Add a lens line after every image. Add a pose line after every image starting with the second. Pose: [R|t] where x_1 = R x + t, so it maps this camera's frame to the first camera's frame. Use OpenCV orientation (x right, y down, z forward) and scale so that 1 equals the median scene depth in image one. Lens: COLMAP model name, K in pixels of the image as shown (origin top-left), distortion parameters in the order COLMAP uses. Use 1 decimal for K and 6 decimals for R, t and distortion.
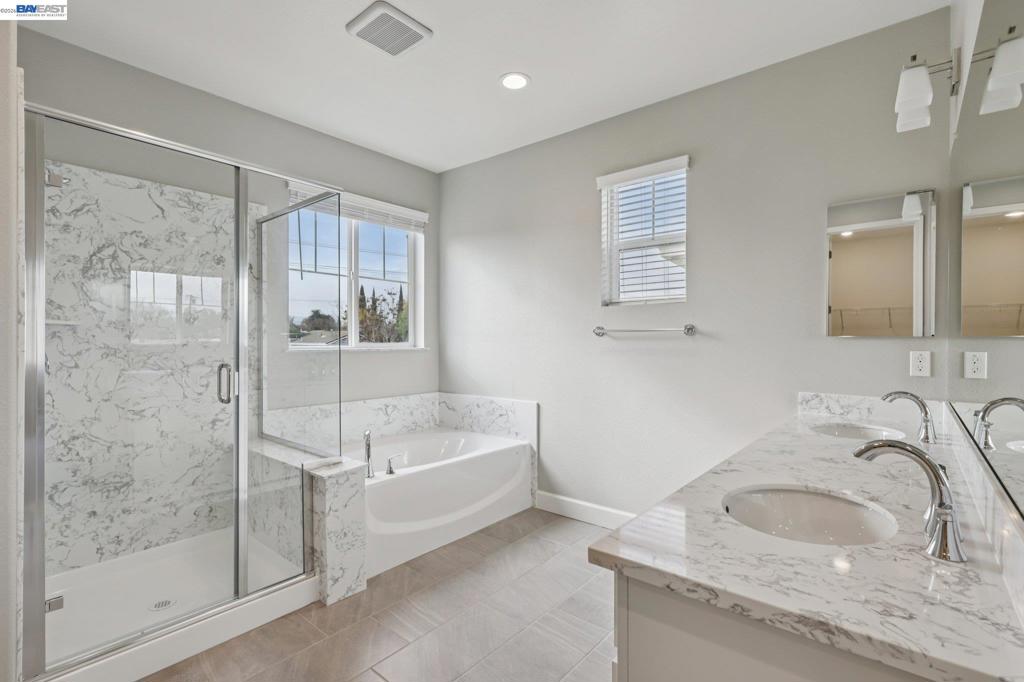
lens RADIAL K [[473.7, 0, 514.0], [0, 473.7, 342.2], [0, 0, 1]] dist [0.001032, -0.000065]
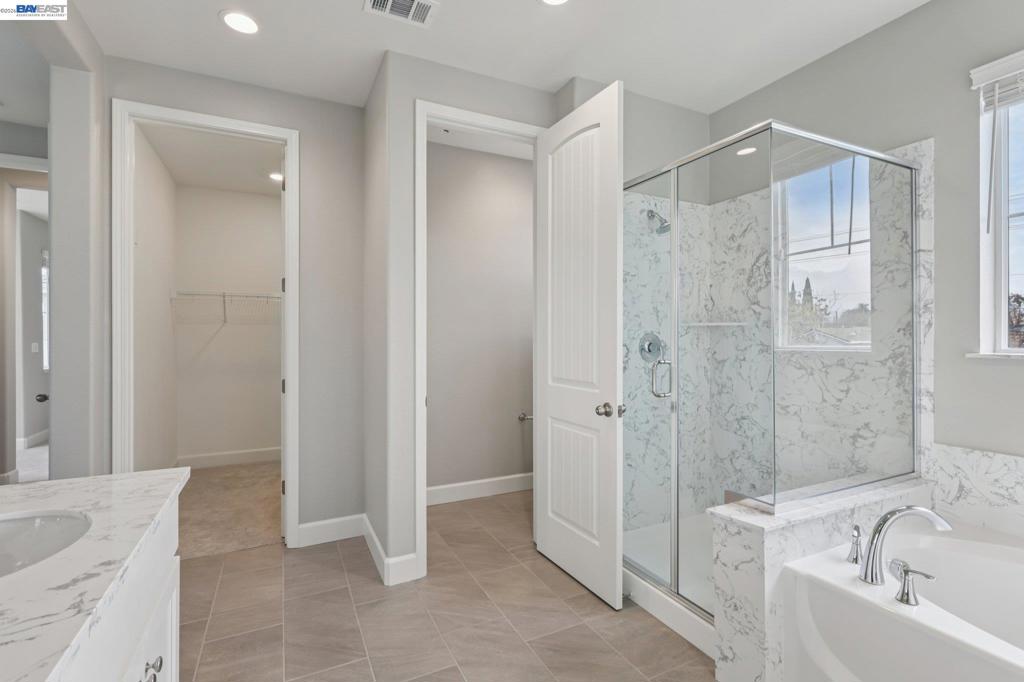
lens RADIAL K [[471.5, 0, 513.7], [0, 471.5, 336.5], [0, 0, 1]] dist [0.001435, 0.000268]
pose [[-0.396936, -0.002263, -0.917844, 0.415258], [-0.000298, 0.999997, -0.002337, -0.004842], [0.917846, -0.000654, -0.396935, 0.920057]]
